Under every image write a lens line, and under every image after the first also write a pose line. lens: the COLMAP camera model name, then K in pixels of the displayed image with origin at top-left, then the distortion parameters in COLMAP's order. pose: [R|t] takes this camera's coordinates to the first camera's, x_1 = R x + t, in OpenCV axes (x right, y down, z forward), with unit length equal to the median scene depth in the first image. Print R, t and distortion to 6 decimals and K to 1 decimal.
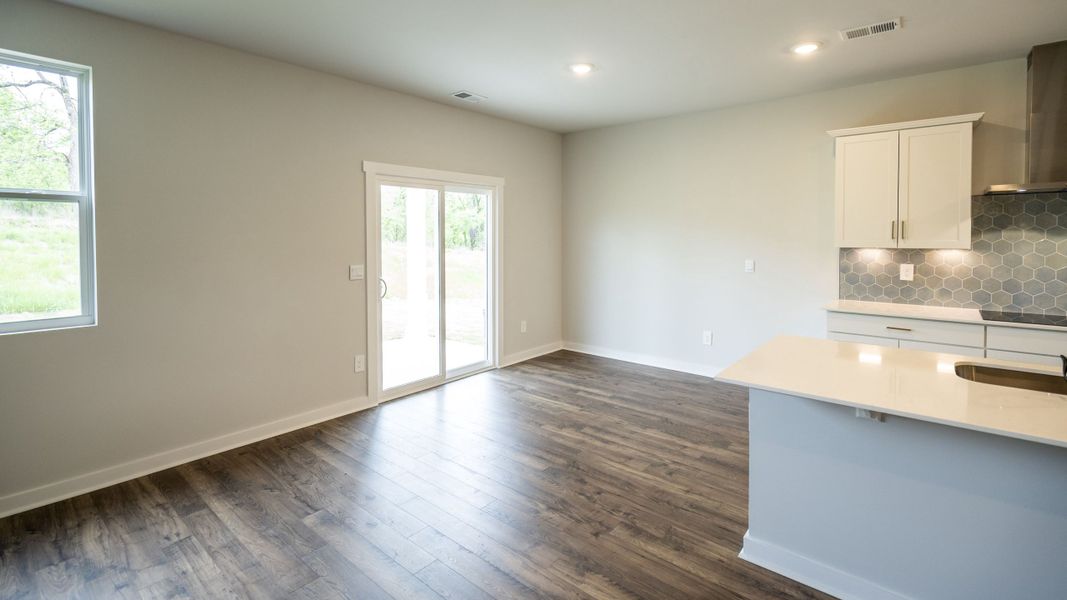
lens RADIAL K [[484.4, 0, 532.2], [0, 484.4, 243.9], [0, 0, 1]] dist [0.001643, 0.000536]
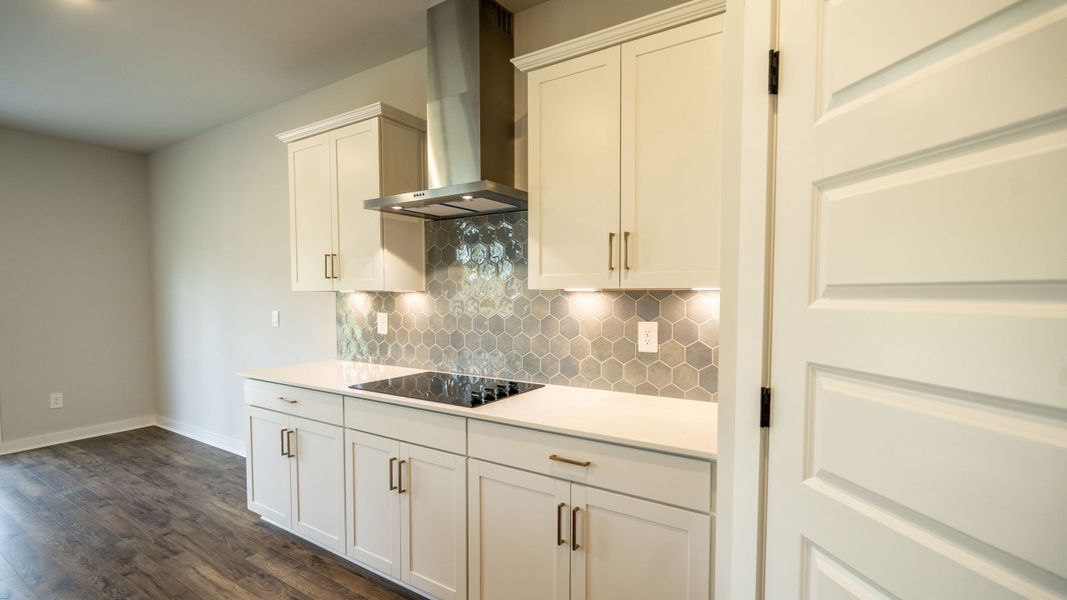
lens RADIAL K [[482.6, 0, 528.8], [0, 482.6, 315.7], [0, 0, 1]] dist [-0.001449, -0.000081]
pose [[0.992399, -0.008224, 0.122784, 0.886361], [0.004879, 0.999610, 0.027513, 0.025609], [-0.122962, -0.026705, 0.992052, 0.209048]]
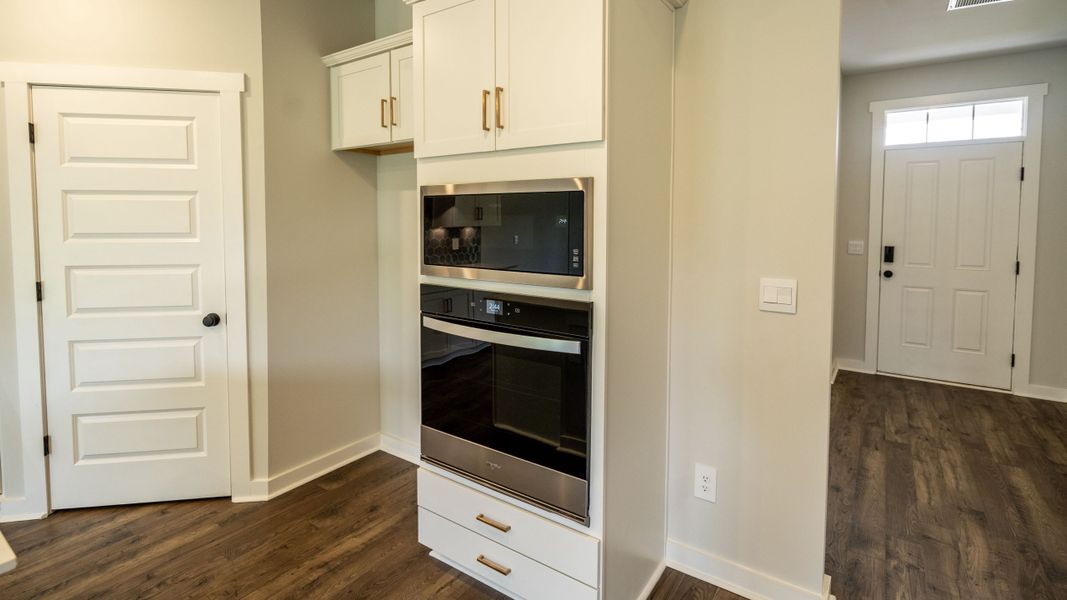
lens RADIAL K [[505.2, 0, 532.7], [0, 505.2, 244.6], [0, 0, 1]] dist [-0.000552, 0.000015]
pose [[-0.092095, -0.050877, 0.994450, 0.413554], [0.020119, 0.998395, 0.052942, 0.010514], [-0.995547, 0.024883, -0.090924, -0.062761]]
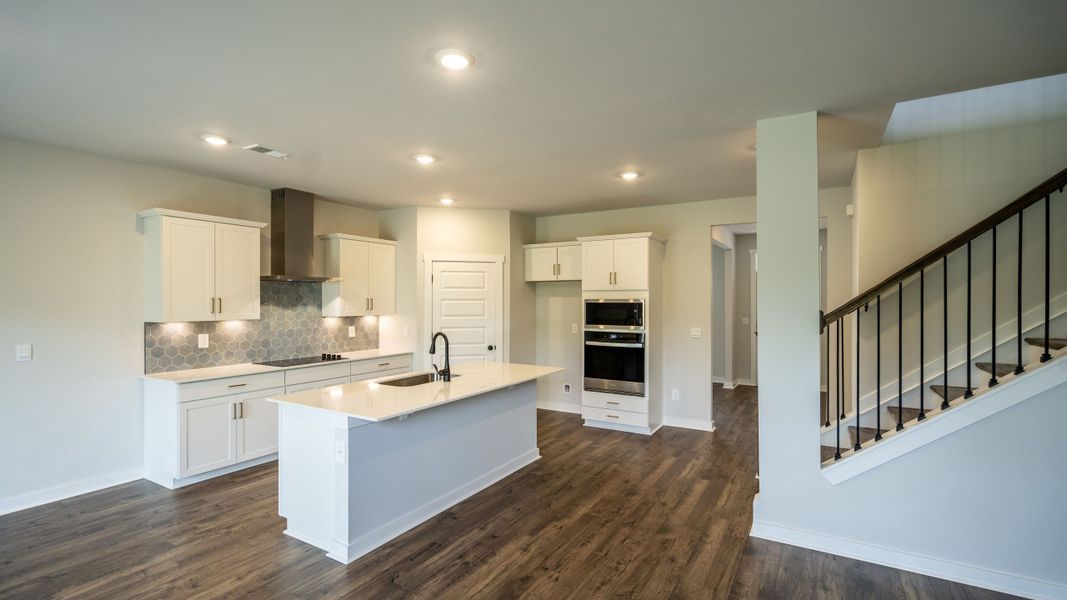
lens RADIAL K [[481.4, 0, 533.5], [0, 481.4, 300.0], [0, 0, 1]] dist [-0.001249, 0.000024]
pose [[-0.160123, 0.003307, 0.987092, -0.497465], [0.021180, 0.999776, 0.000086, -0.023619], [-0.986870, 0.020920, -0.160157, 0.384484]]
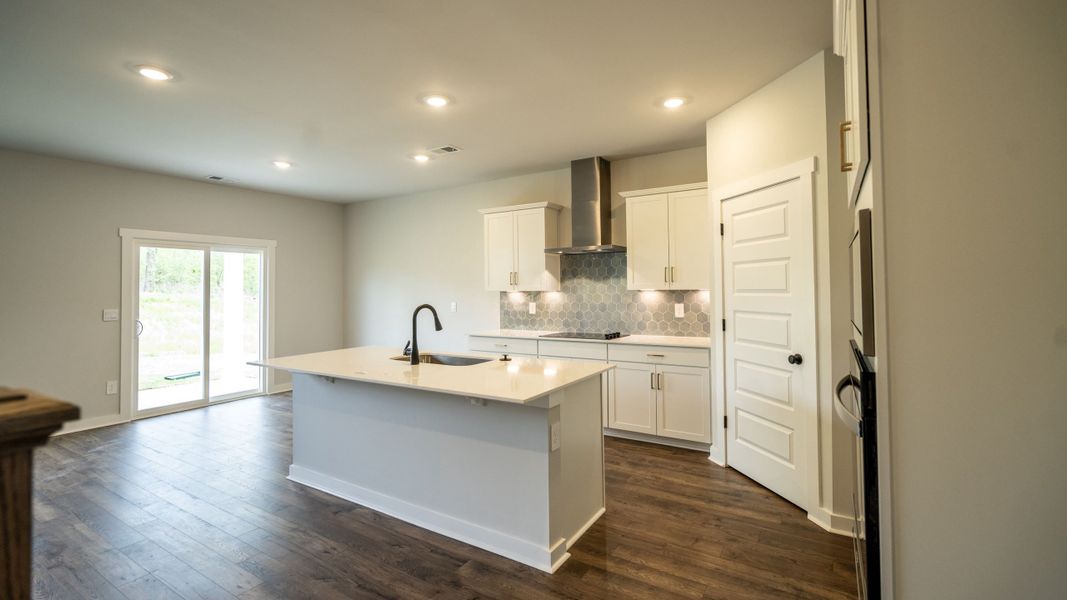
lens RADIAL K [[480.0, 0, 531.6], [0, 480.0, 274.7], [0, 0, 1]] dist [-0.001619, 0.000176]
pose [[0.990669, -0.005822, 0.136167, 0.562648], [0.012849, 0.998627, -0.050784, 0.031067], [-0.135684, 0.052059, 0.989383, -0.402535]]
